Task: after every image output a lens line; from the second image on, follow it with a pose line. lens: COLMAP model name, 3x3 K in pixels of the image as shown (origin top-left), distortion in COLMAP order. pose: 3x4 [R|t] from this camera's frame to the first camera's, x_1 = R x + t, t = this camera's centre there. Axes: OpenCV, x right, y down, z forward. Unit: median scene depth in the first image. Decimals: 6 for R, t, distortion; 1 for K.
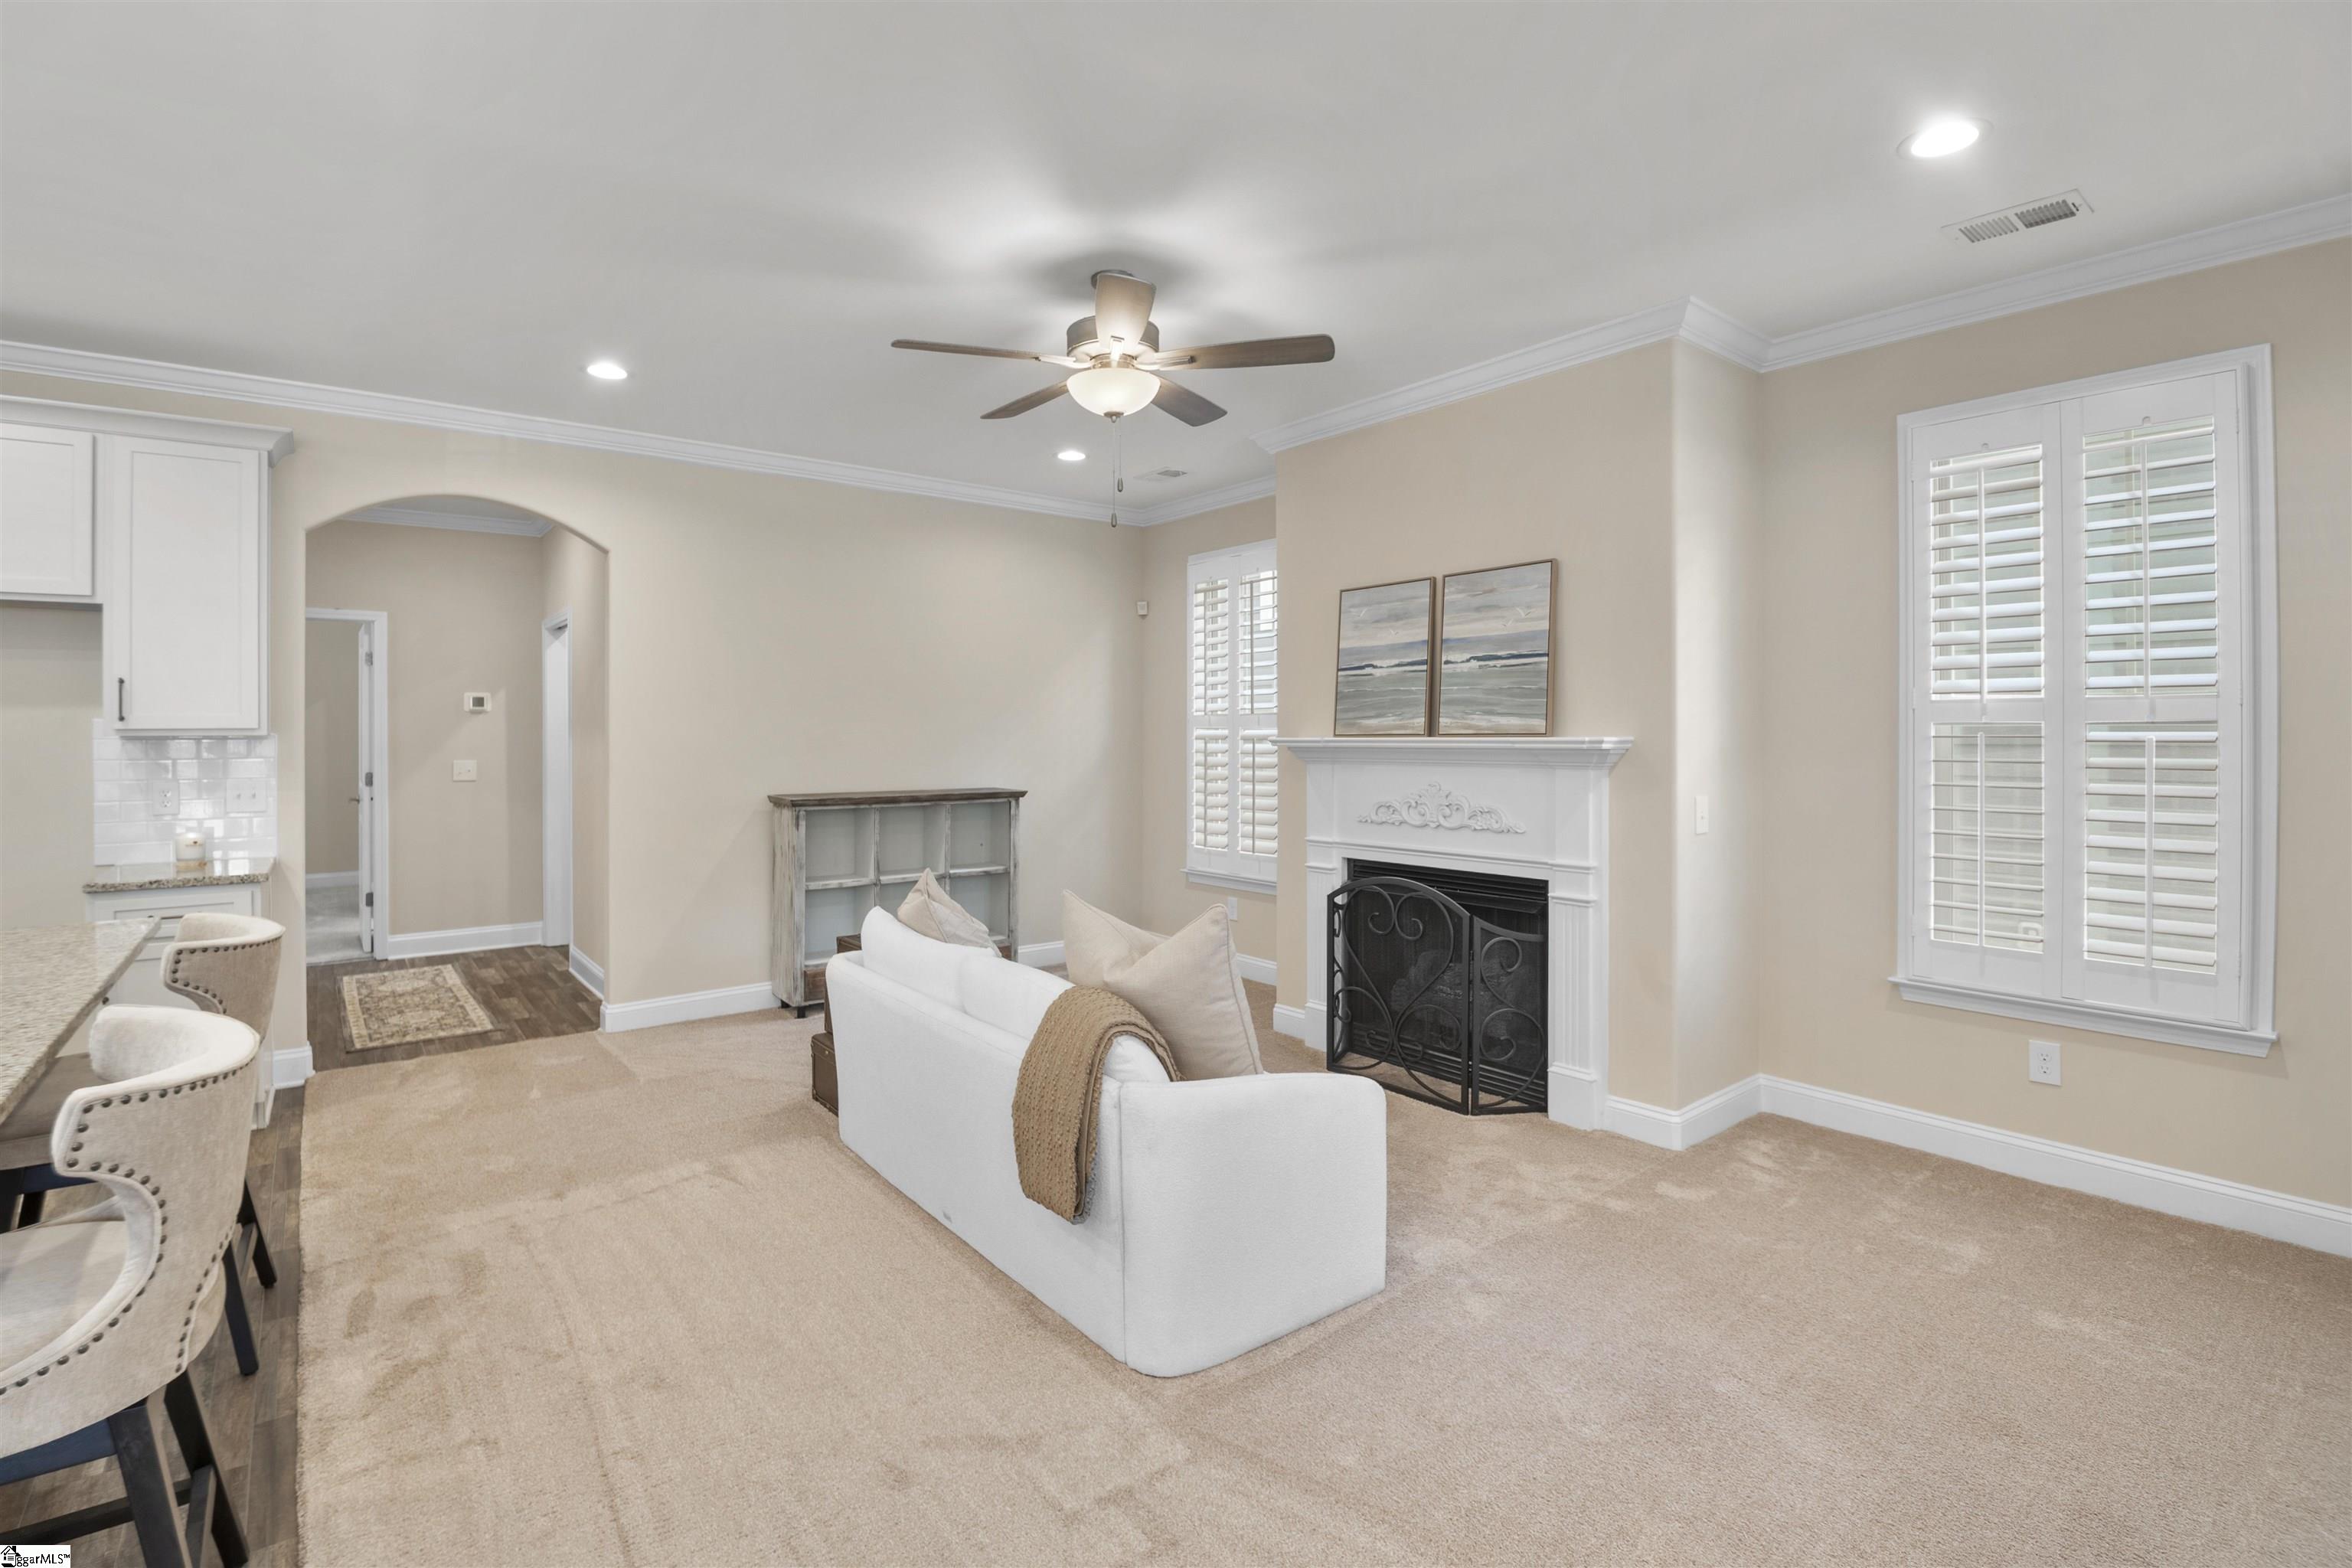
lens RADIAL K [[1072.4, 0, 1137.3], [0, 1072.4, 733.8], [0, 0, 1]] dist [-0.011494, -0.009069]
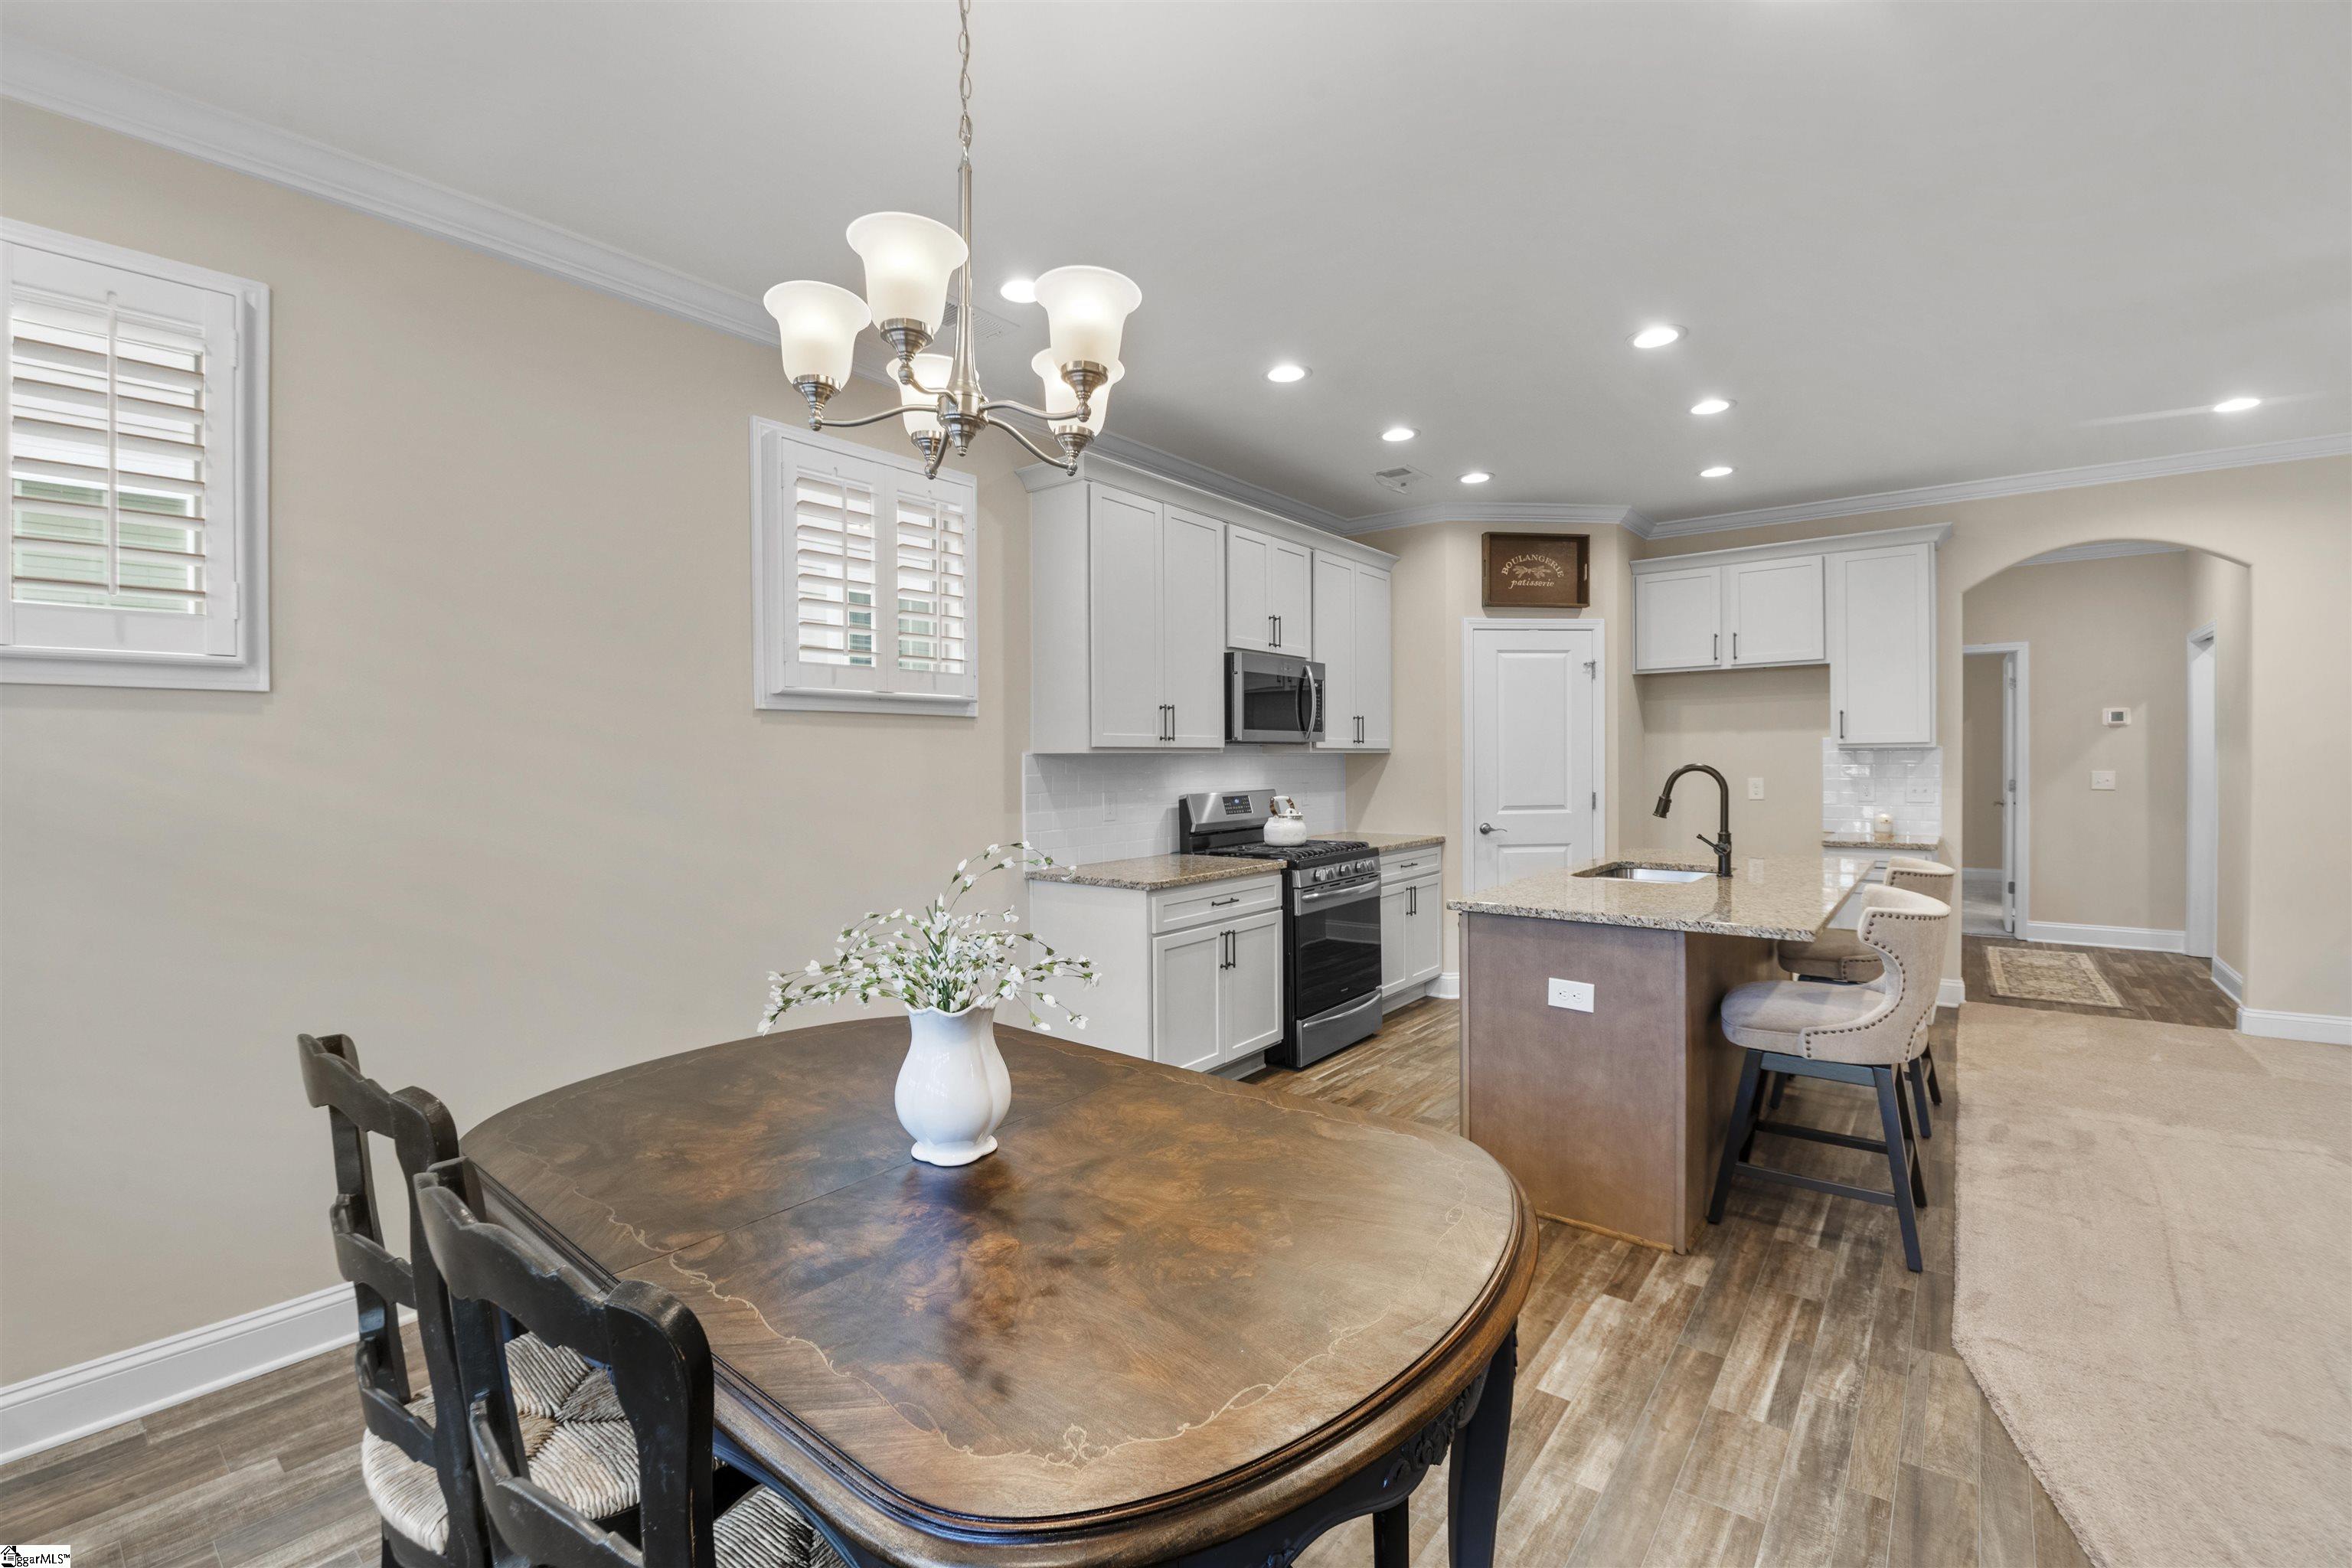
lens RADIAL K [[1002.6, 0, 1160.9], [0, 1002.6, 769.2], [0, 0, 1]] dist [-0.027560, -0.003322]
pose [[0.228694, 0.011982, -0.973425, 0.203745], [0.005836, 0.999889, 0.013679, 0.006652], [0.973481, -0.008809, 0.228599, -0.286460]]
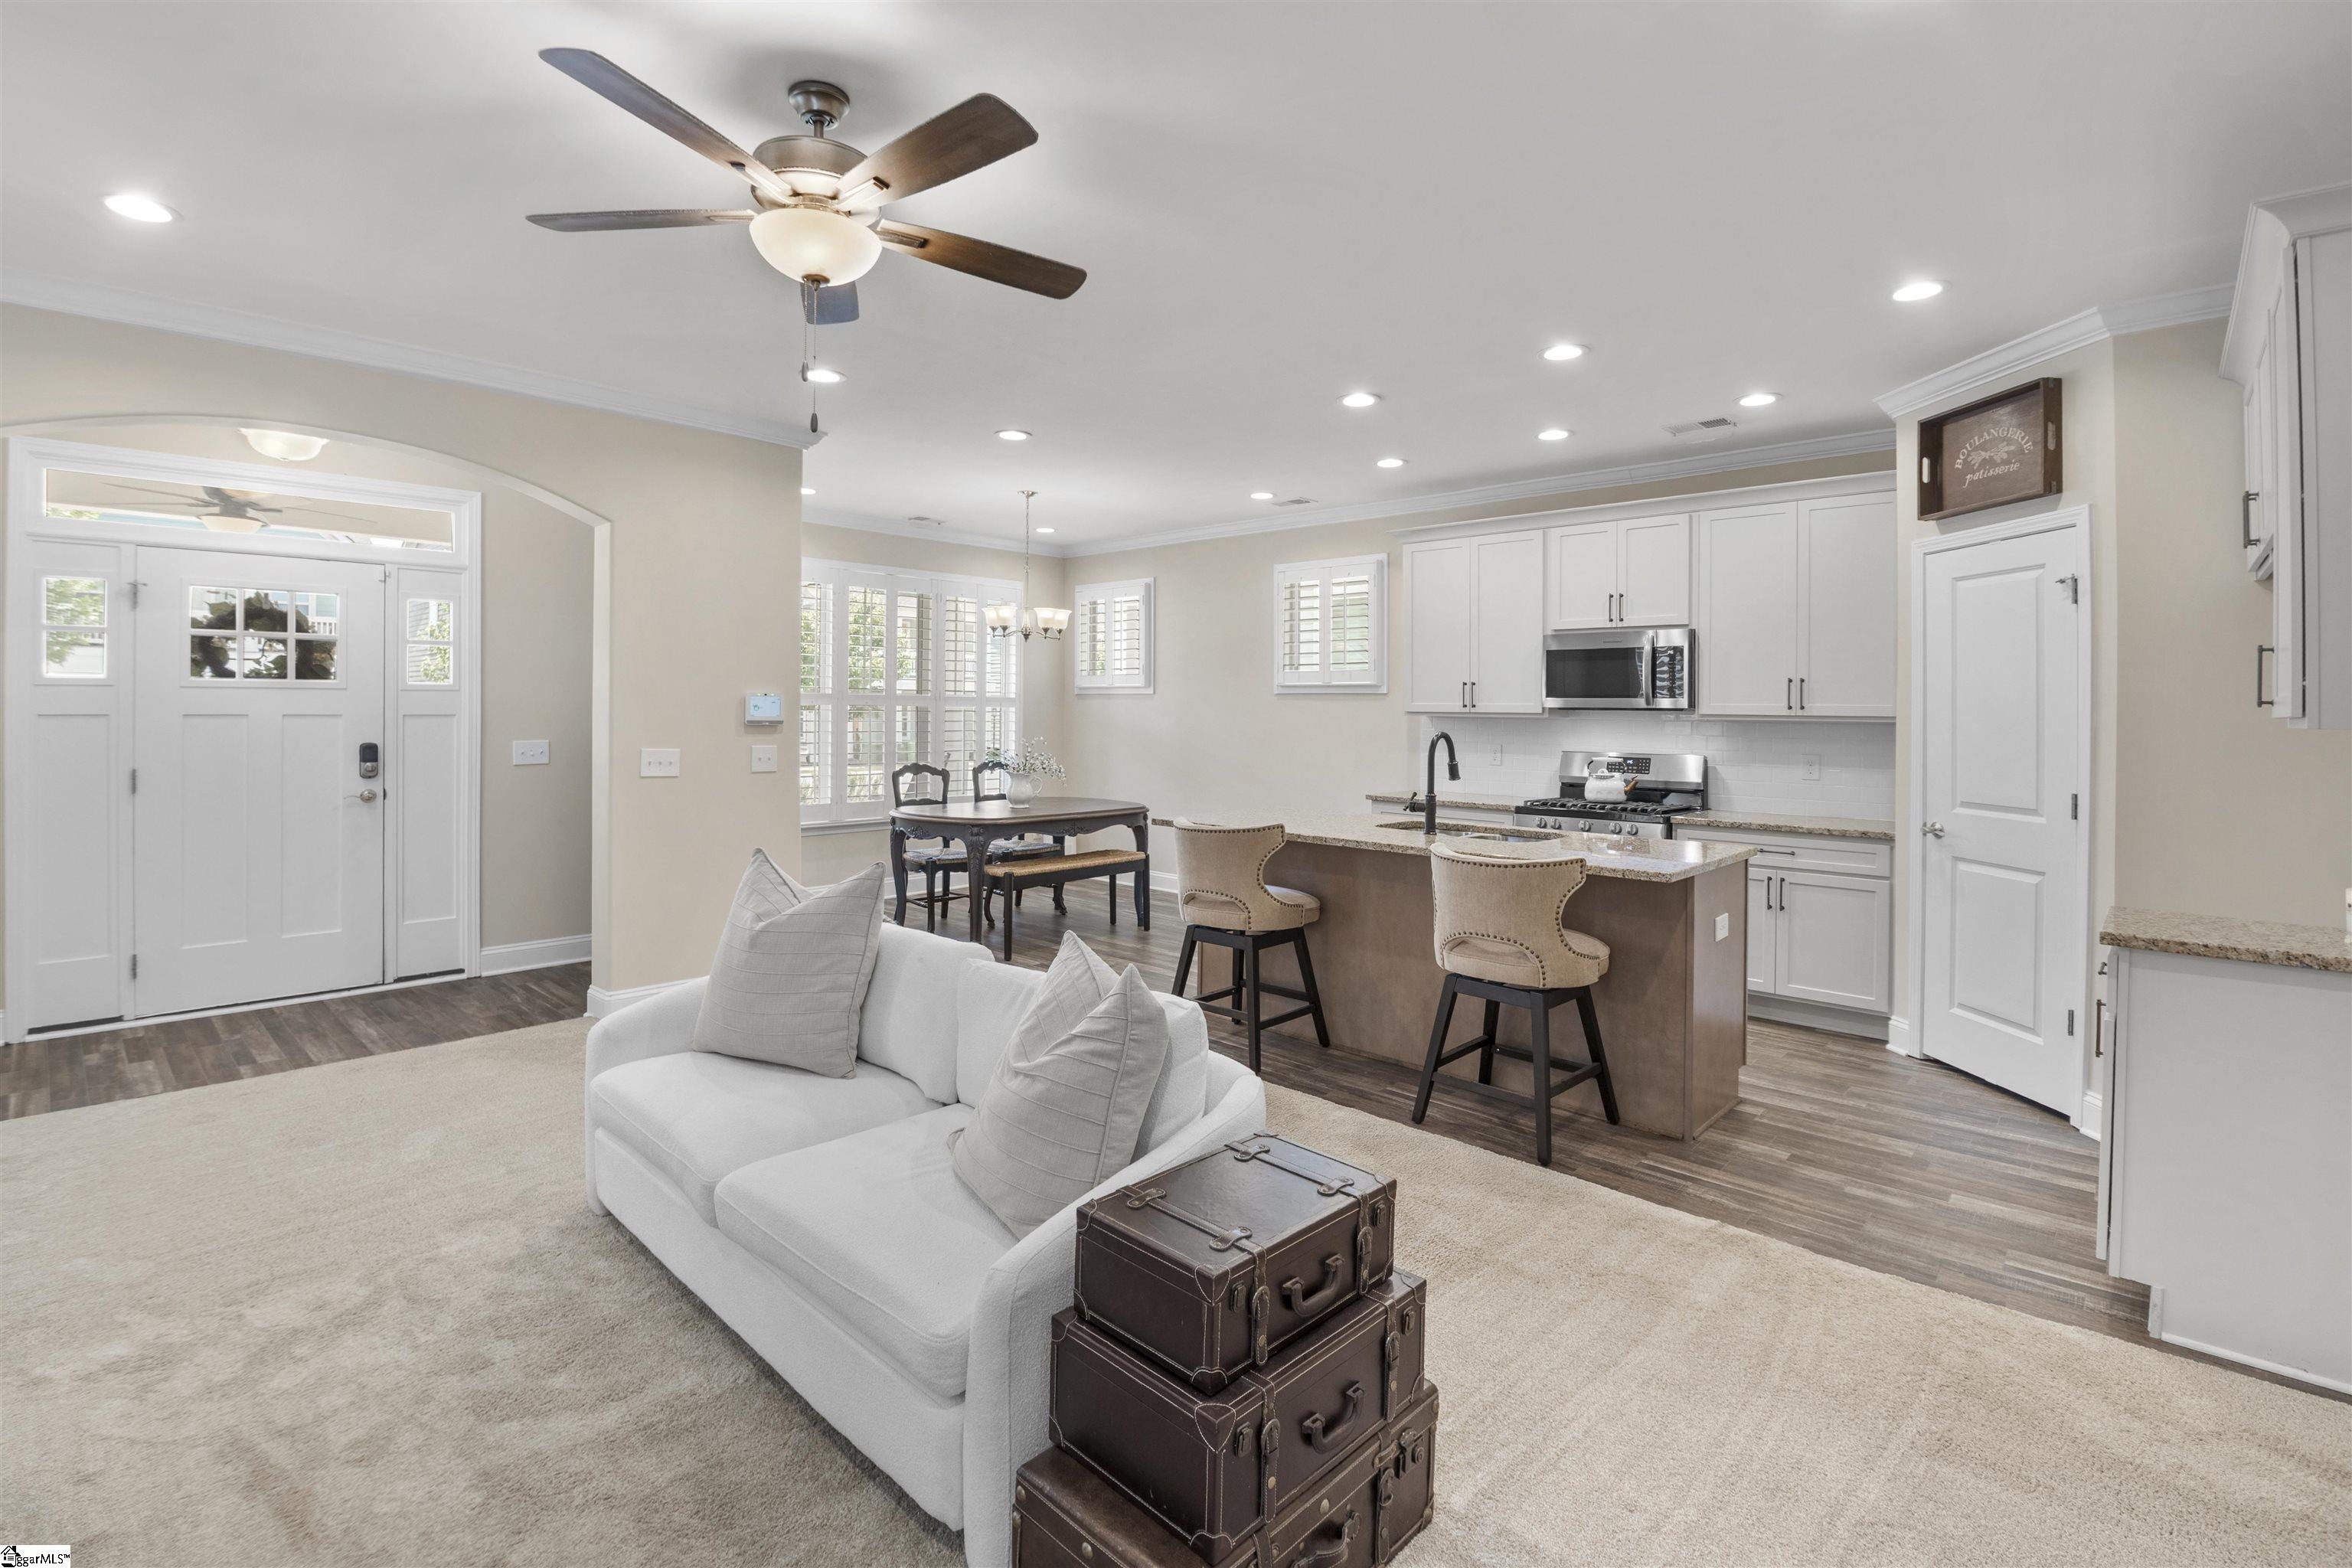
lens RADIAL K [[1072.4, 0, 1114.7], [0, 1072.4, 674.8], [0, 0, 1]] dist [-0.011494, -0.009069]
pose [[-0.988670, -0.014237, -0.149427, -0.085602], [-0.009621, 0.999455, -0.031565, -0.002916], [0.149795, -0.029770, -0.988269, 1.444500]]
